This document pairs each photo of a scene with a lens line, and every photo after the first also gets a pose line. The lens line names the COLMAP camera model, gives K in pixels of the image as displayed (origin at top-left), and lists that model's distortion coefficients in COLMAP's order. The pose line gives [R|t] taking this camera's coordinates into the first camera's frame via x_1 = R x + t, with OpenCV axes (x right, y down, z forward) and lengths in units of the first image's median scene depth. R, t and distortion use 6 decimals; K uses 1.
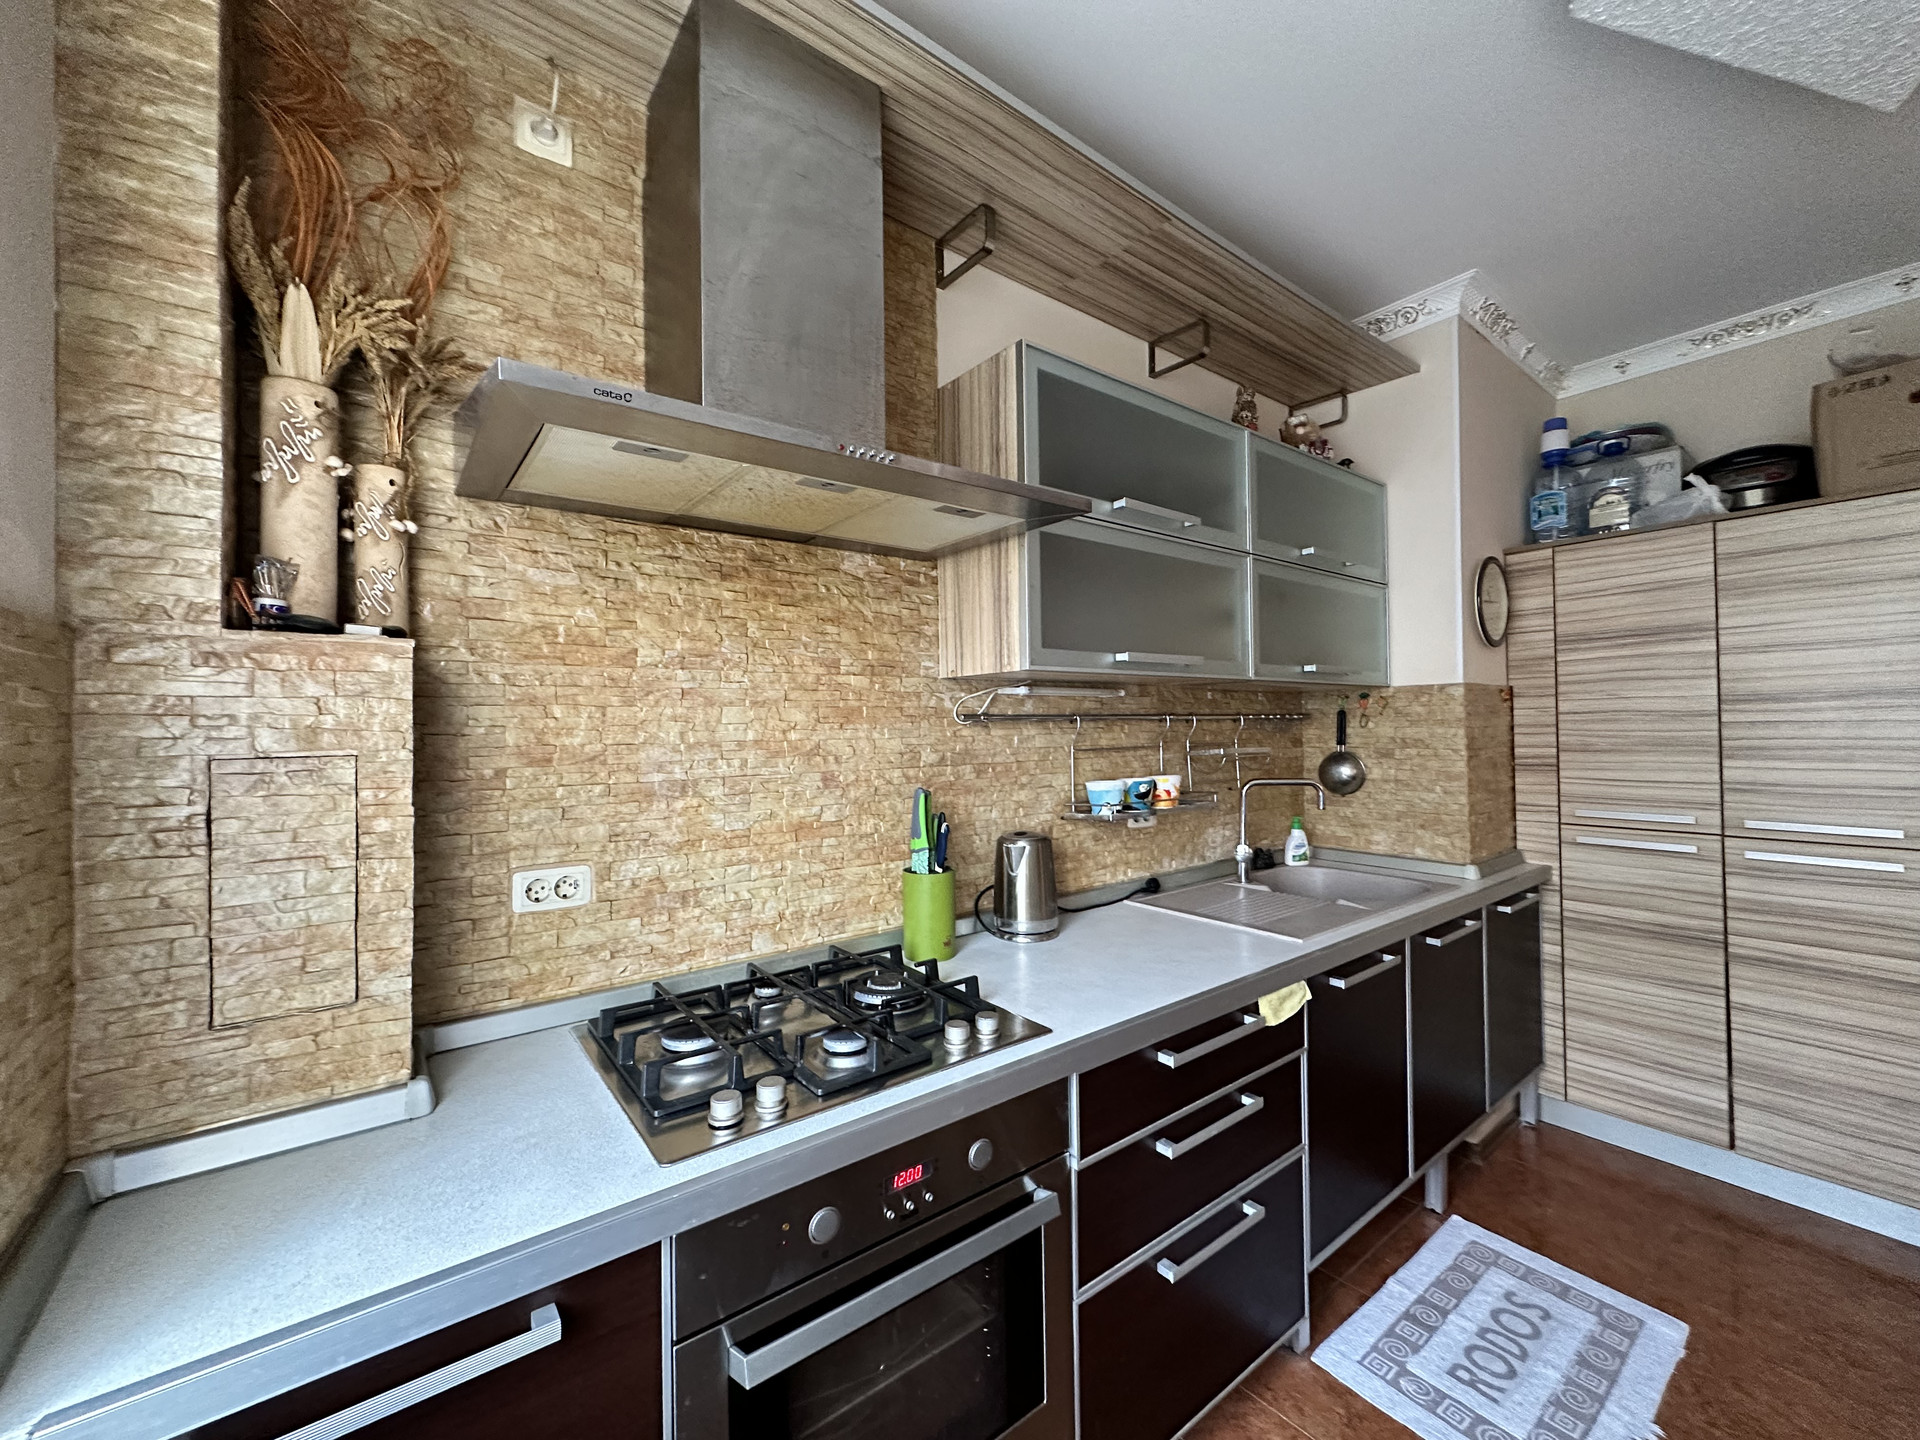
lens RADIAL K [[773.0, 0, 958.1], [0, 773.0, 716.1], [0, 0, 1]] dist [-0.000466, 0.000599]
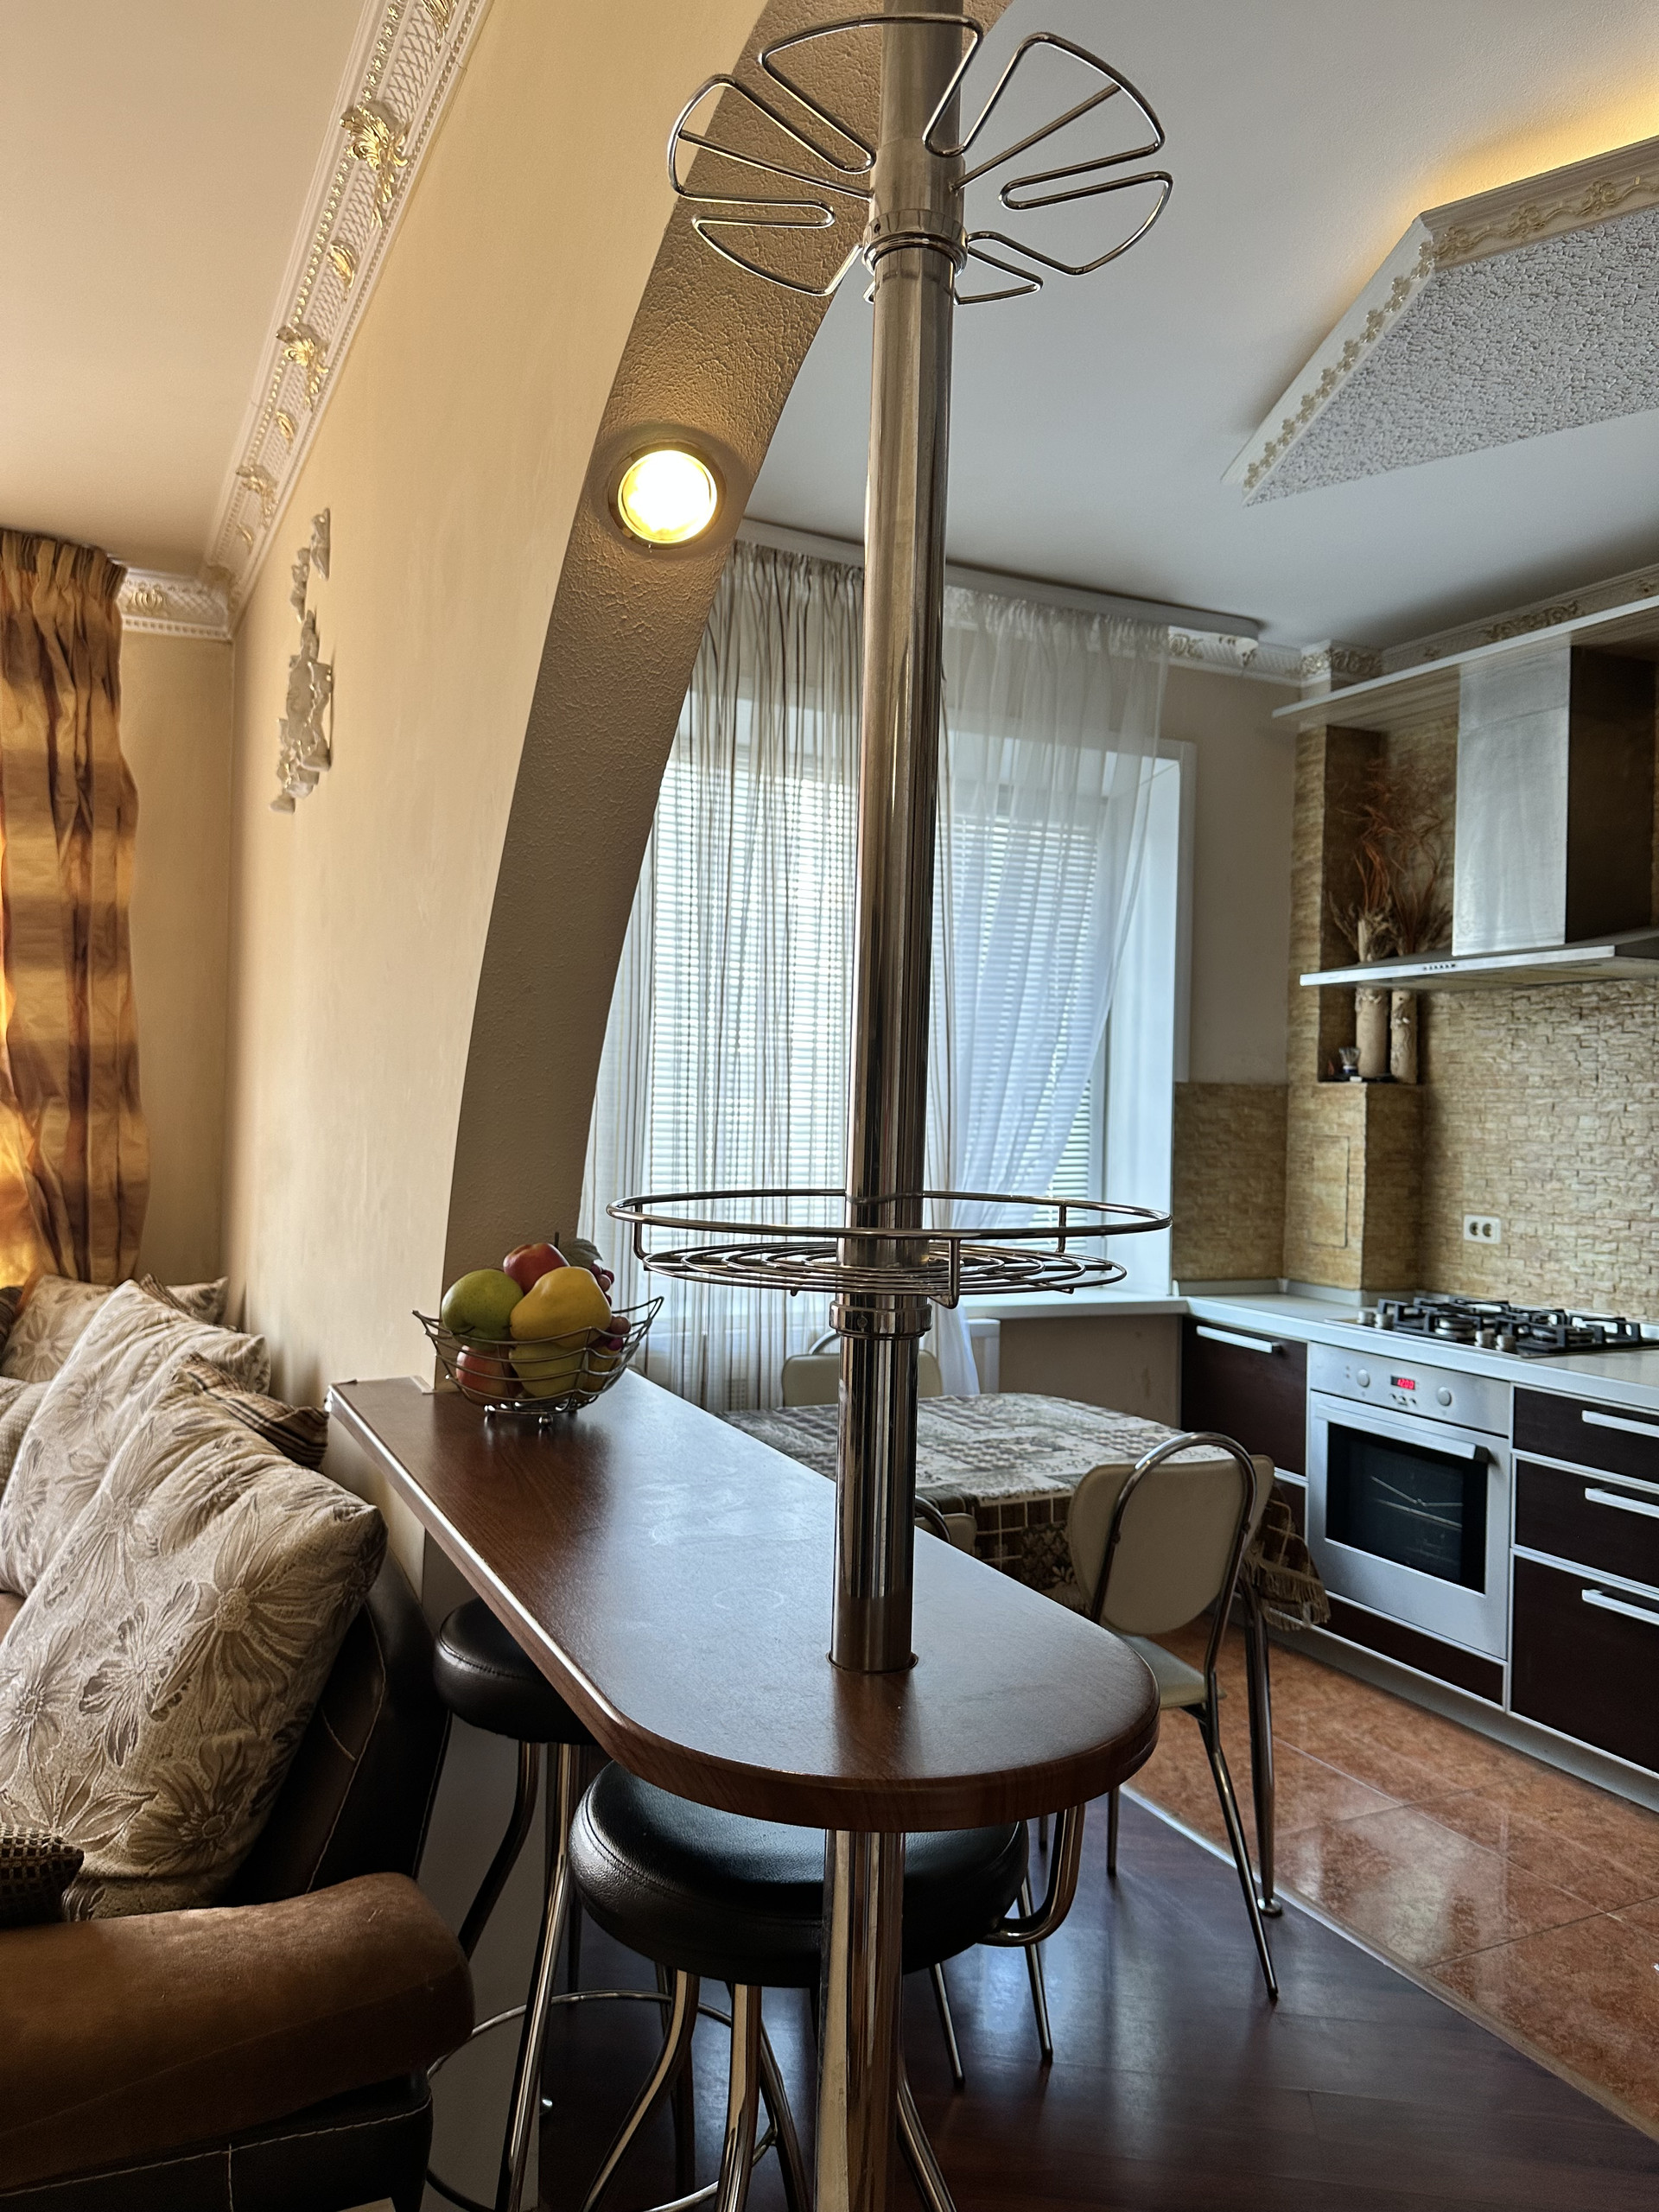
lens RADIAL K [[1580.1, 0, 811.7], [0, 1580.1, 1089.7], [0, 0, 1]] dist [0.029354, -0.047371]
pose [[-0.209409, -0.005821, -0.977811, 2.461354], [-0.016367, 0.999863, -0.002447, -0.027729], [0.977691, 0.015491, -0.209476, 0.276446]]
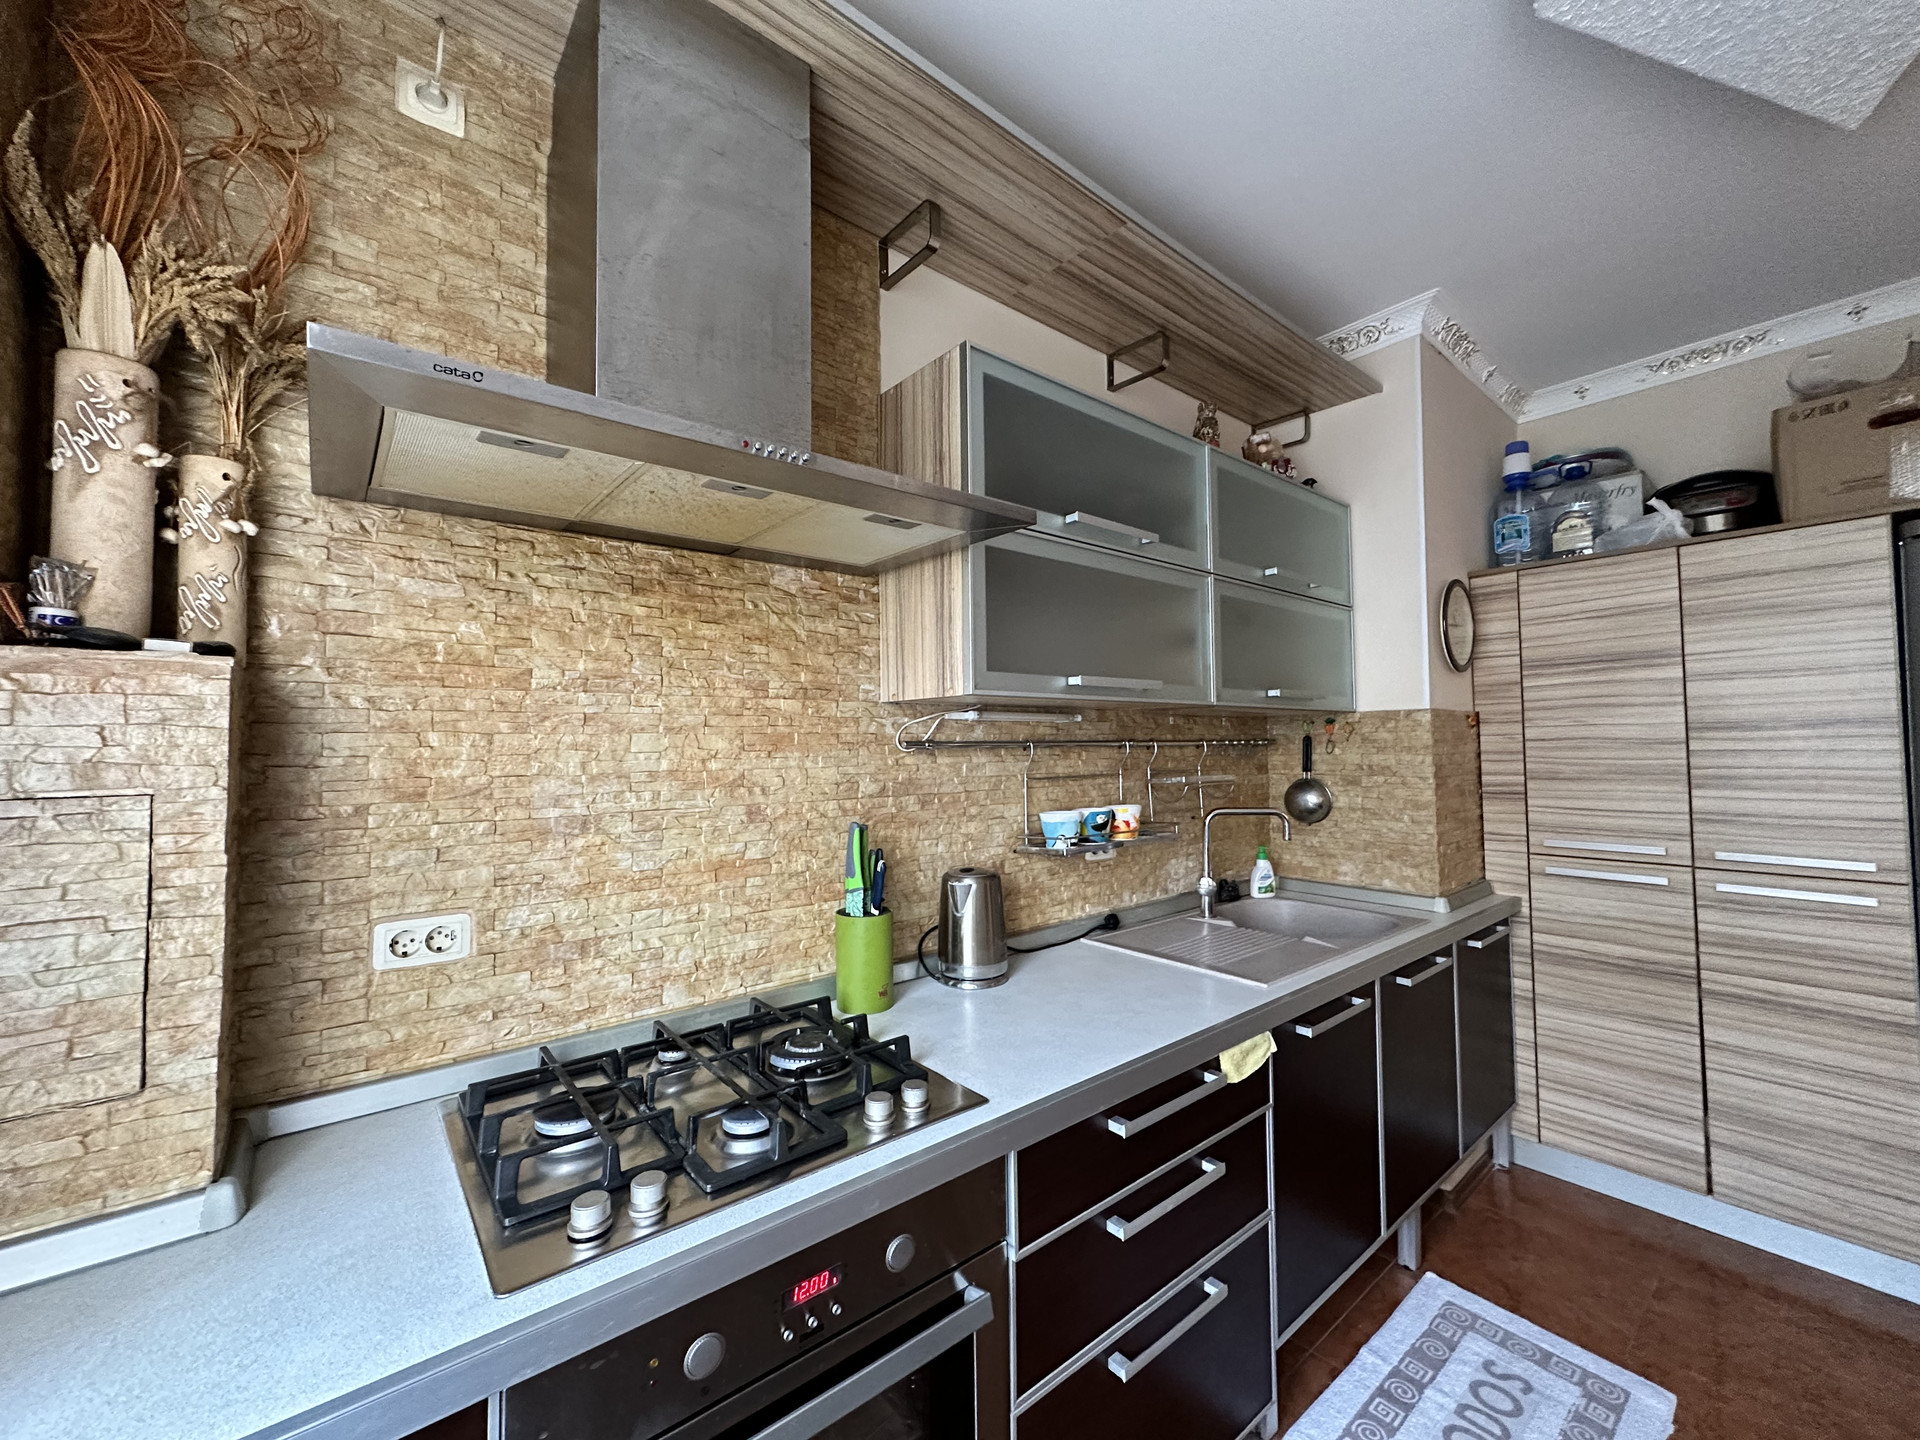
lens RADIAL K [[773.0, 0, 957.7], [0, 773.0, 716.0], [0, 0, 1]] dist [-0.000466, 0.000599]
pose [[0.999393, 0.004310, 0.034560, 0.041955], [-0.003407, 0.999652, -0.026158, -0.009681], [-0.034661, 0.026025, 0.999060, 0.078976]]
